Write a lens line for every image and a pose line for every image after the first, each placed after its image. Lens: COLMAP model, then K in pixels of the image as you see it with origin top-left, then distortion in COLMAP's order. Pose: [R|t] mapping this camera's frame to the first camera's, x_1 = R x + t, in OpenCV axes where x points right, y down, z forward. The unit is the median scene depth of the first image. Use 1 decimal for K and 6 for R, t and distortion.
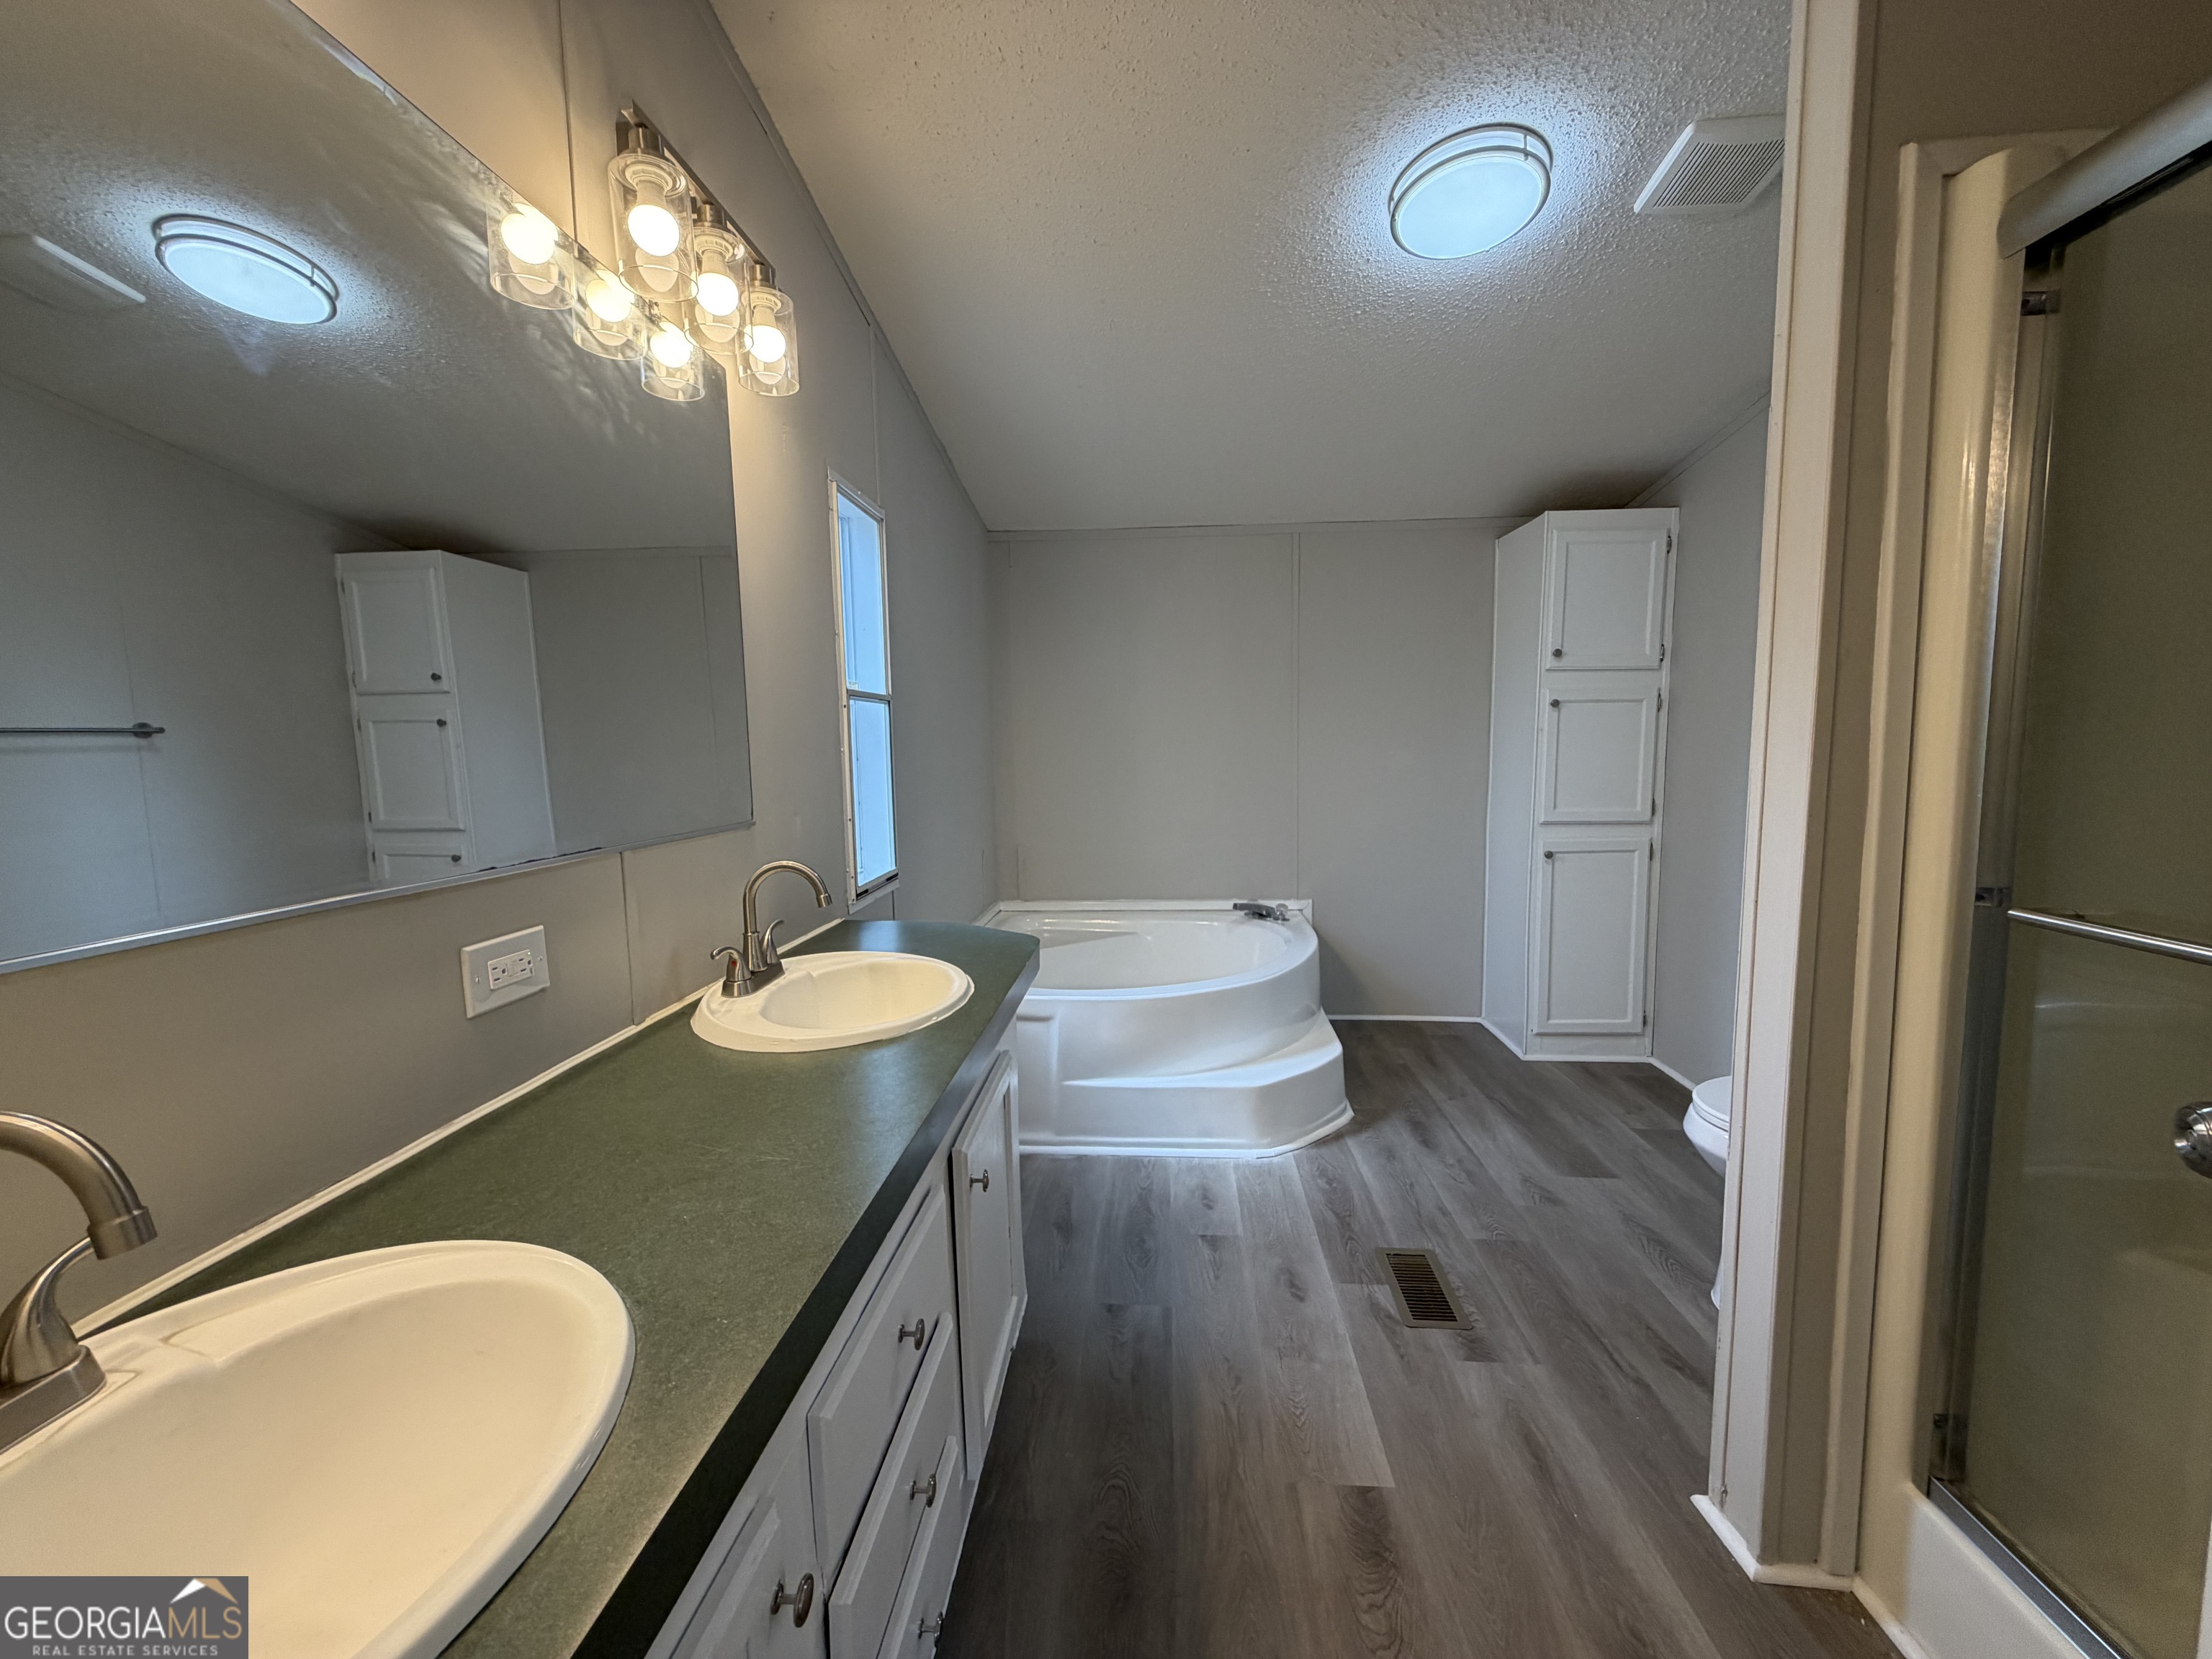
lens RADIAL K [[887.3, 0, 1100.5], [0, 887.3, 834.9], [0, 0, 1]] dist [-0.004135, -0.000301]
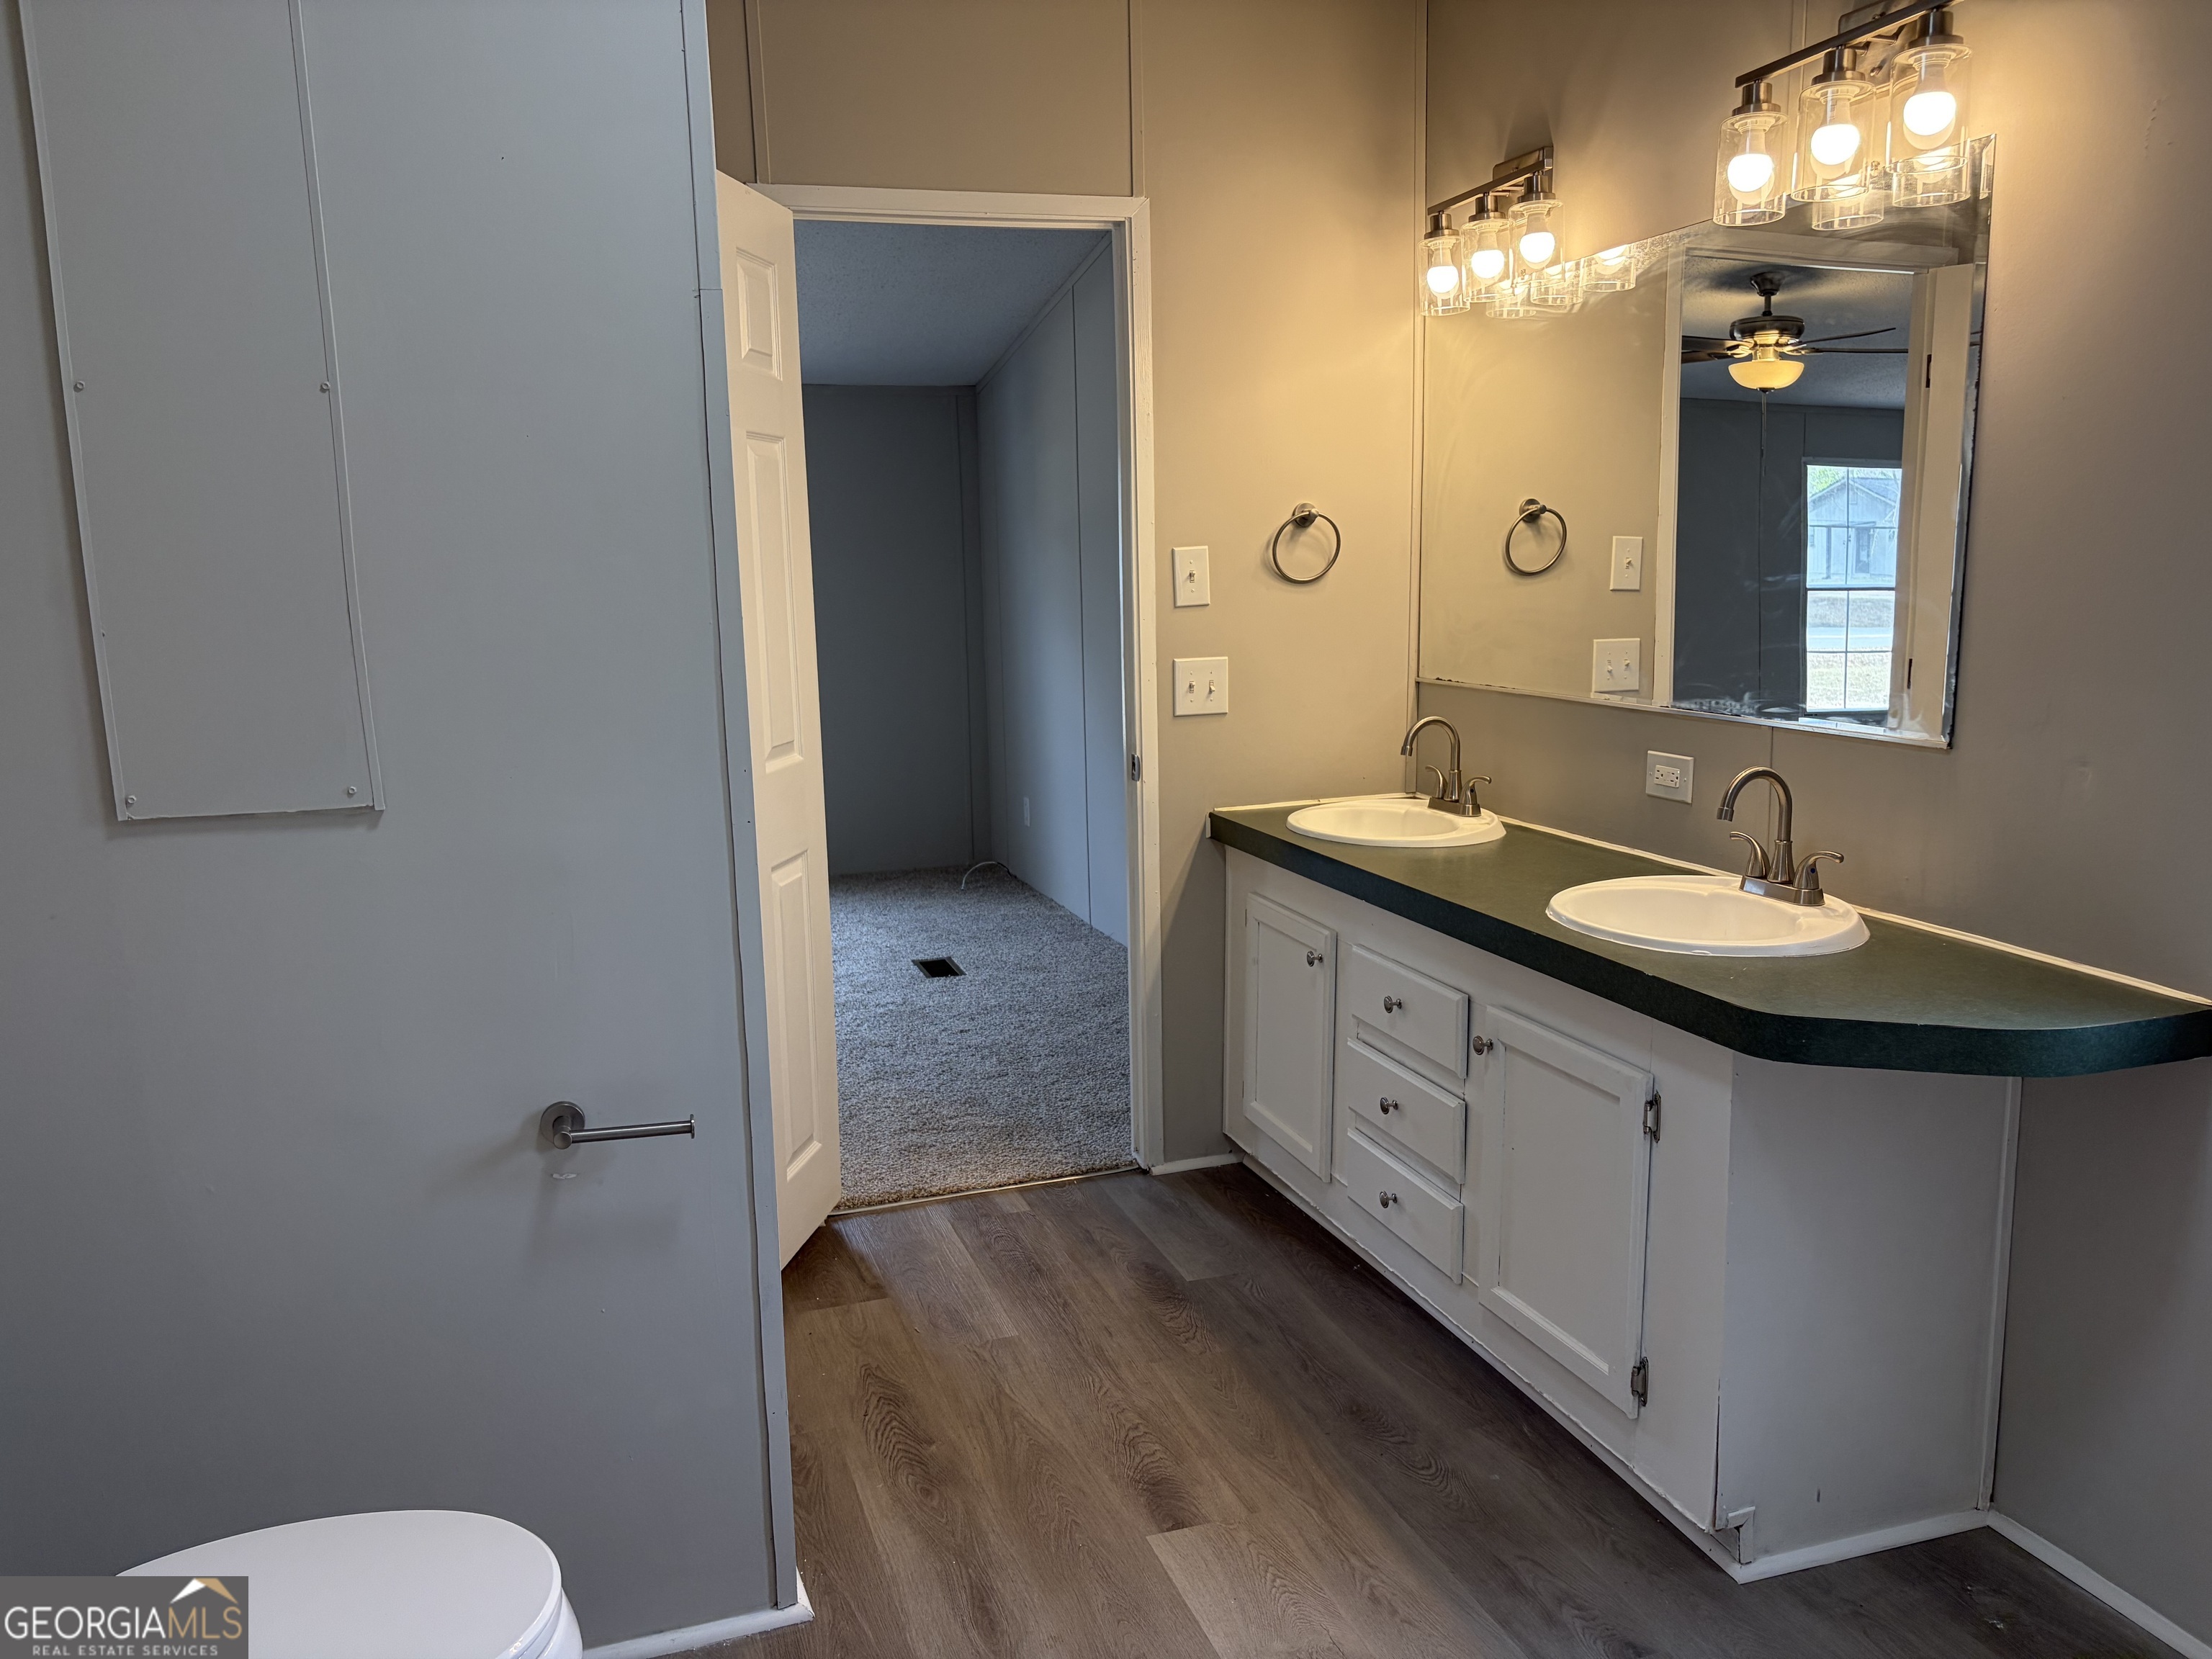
lens RADIAL K [[1655.2, 0, 1099.8], [0, 1655.2, 842.2], [0, 0, 1]] dist [0.043022, -0.044363]
pose [[-0.924534, 0.090929, -0.370094, 0.915177], [-0.014032, 0.962338, 0.271492, -0.357009], [0.380842, 0.256197, -0.888438, 2.253111]]
